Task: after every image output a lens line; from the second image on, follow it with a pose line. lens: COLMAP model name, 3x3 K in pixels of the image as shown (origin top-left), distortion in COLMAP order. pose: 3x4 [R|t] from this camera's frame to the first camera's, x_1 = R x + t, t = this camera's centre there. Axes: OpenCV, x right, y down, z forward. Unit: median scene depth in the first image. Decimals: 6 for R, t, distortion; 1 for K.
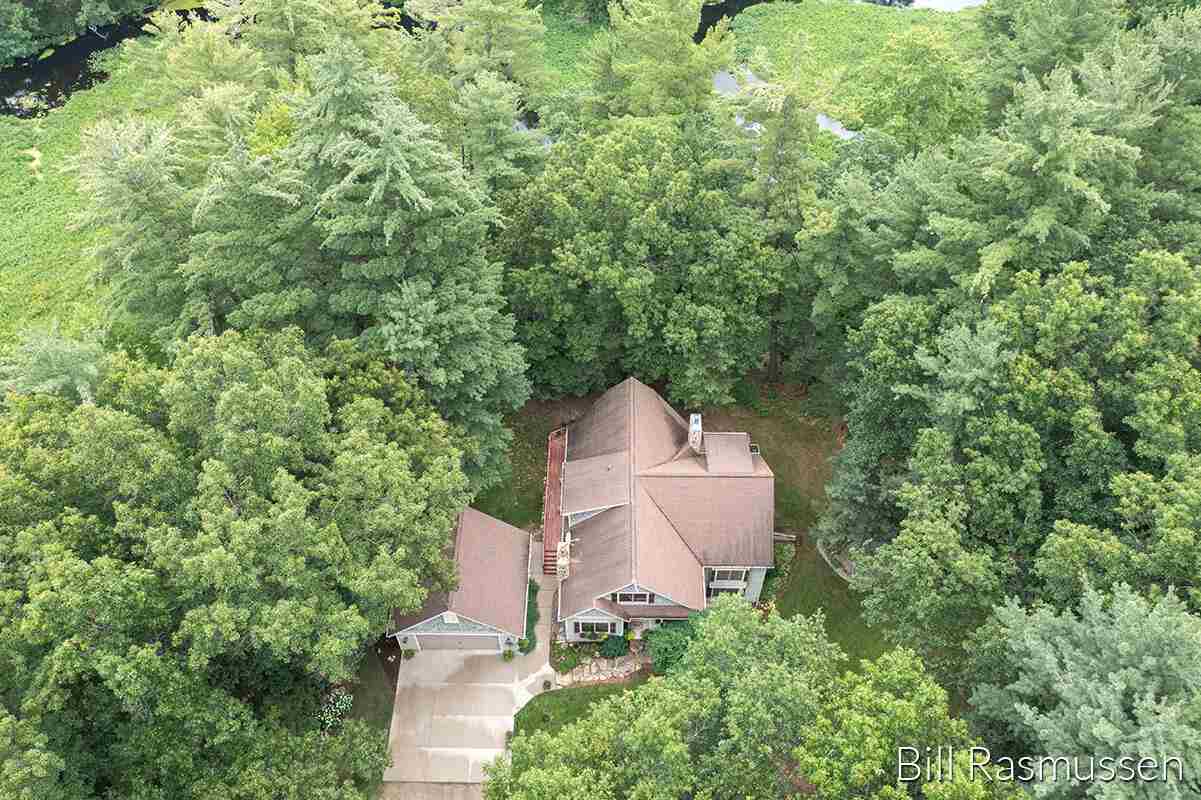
lens RADIAL K [[947.6, 0, 600.5], [0, 947.6, 400.0], [0, 0, 1]] dist [-0.009026, 0.009958]
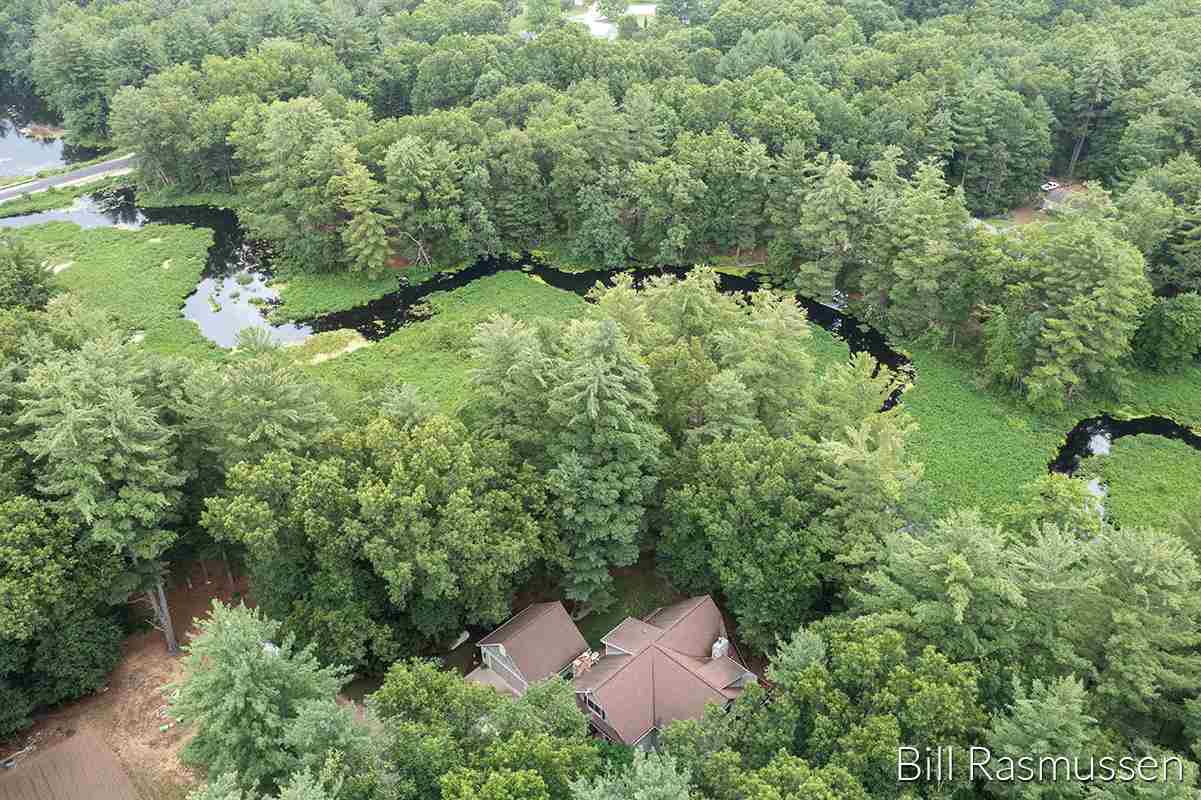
lens RADIAL K [[947.6, 0, 600.5], [0, 947.6, 400.0], [0, 0, 1]] dist [-0.009026, 0.009958]
pose [[0.719229, 0.383156, -0.579571, 0.688915], [-0.522757, 0.847910, -0.088168, -0.068706], [0.457641, 0.366388, 0.810138, -0.349281]]
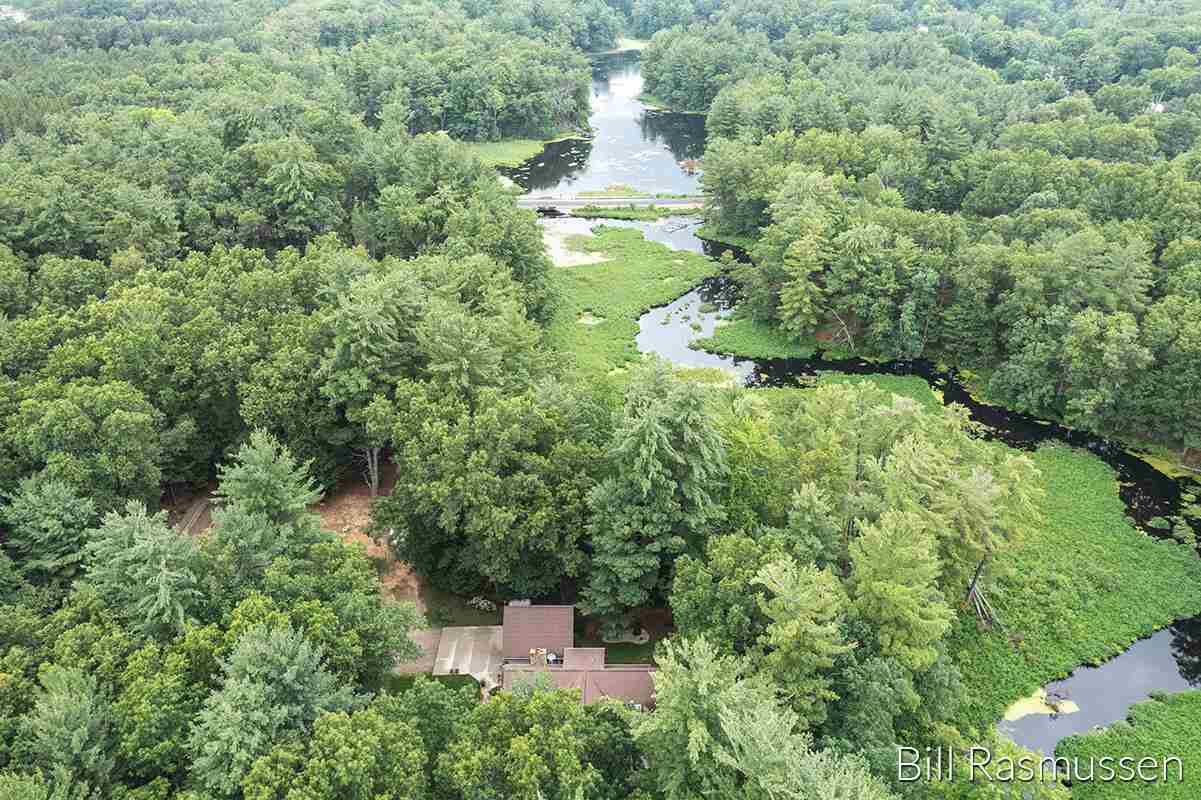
lens RADIAL K [[947.6, 0, 600.5], [0, 947.6, 400.0], [0, 0, 1]] dist [-0.009026, 0.009958]
pose [[-0.003697, 0.473076, -0.881014, 1.200624], [-0.753711, 0.577688, 0.313363, -0.687009], [0.657196, 0.665188, 0.354427, 0.192342]]
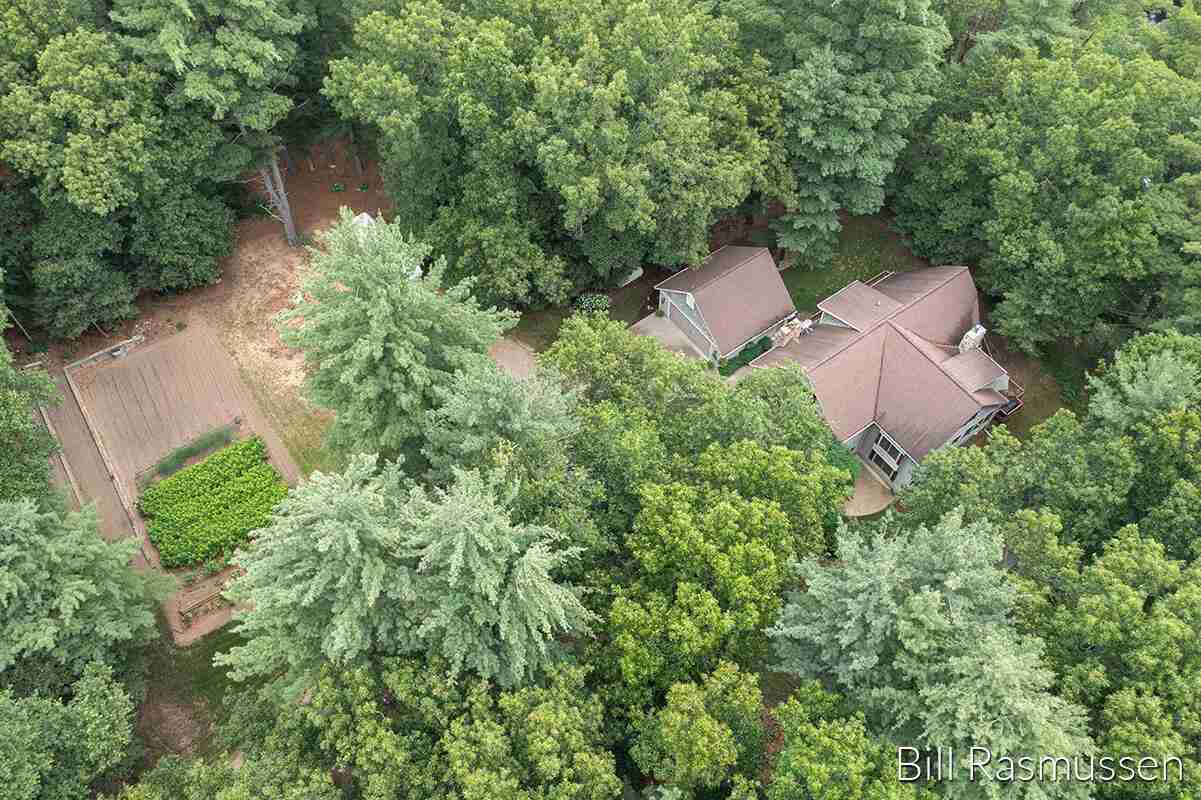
lens RADIAL K [[943.7, 0, 600.5], [0, 943.7, 400.0], [0, 0, 1]] dist [-0.006611, -0.002045]
pose [[0.593384, 0.676030, -0.436897, 0.392833], [-0.611113, 0.731631, 0.302086, 0.019249], [0.523867, 0.087741, 0.847269, -0.111962]]
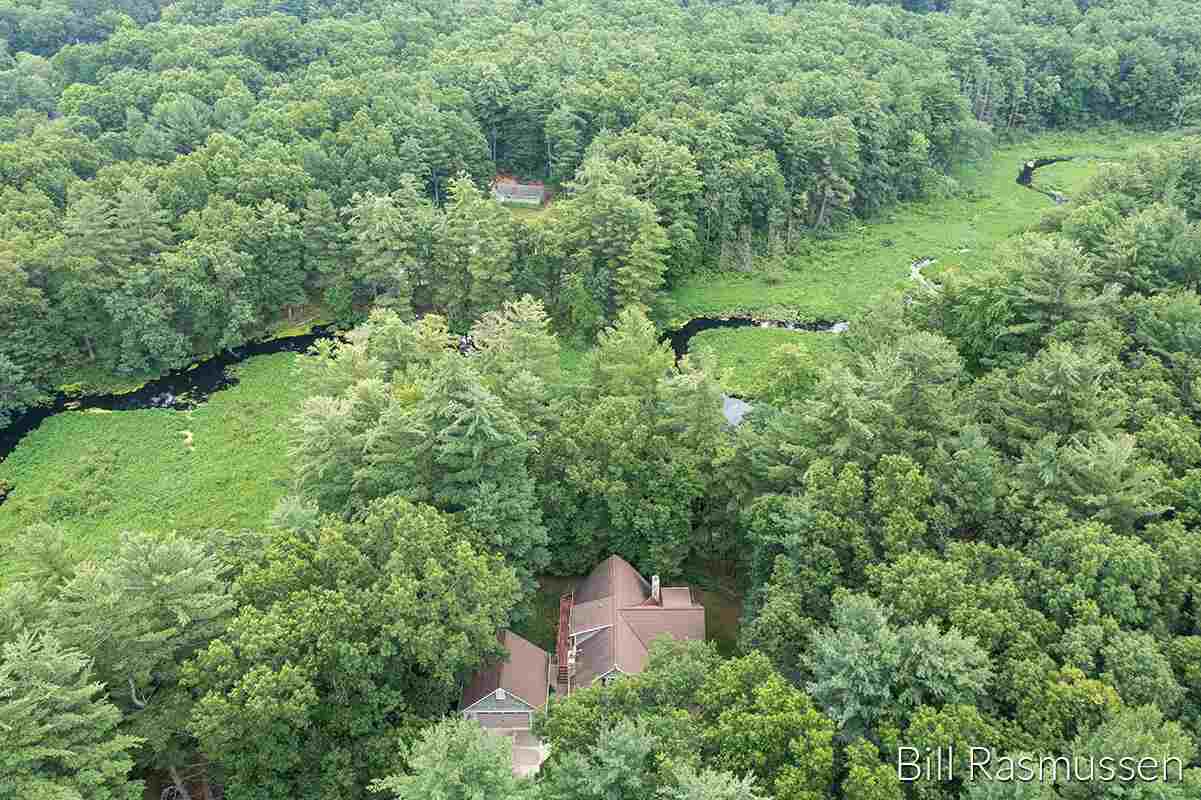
lens RADIAL K [[947.6, 0, 600.5], [0, 947.6, 400.0], [0, 0, 1]] dist [-0.009026, 0.009958]
pose [[0.999952, -0.007953, 0.005635, 0.003310], [0.009319, 0.949464, -0.313739, 0.250027], [-0.002855, 0.313776, 0.949493, -0.627798]]
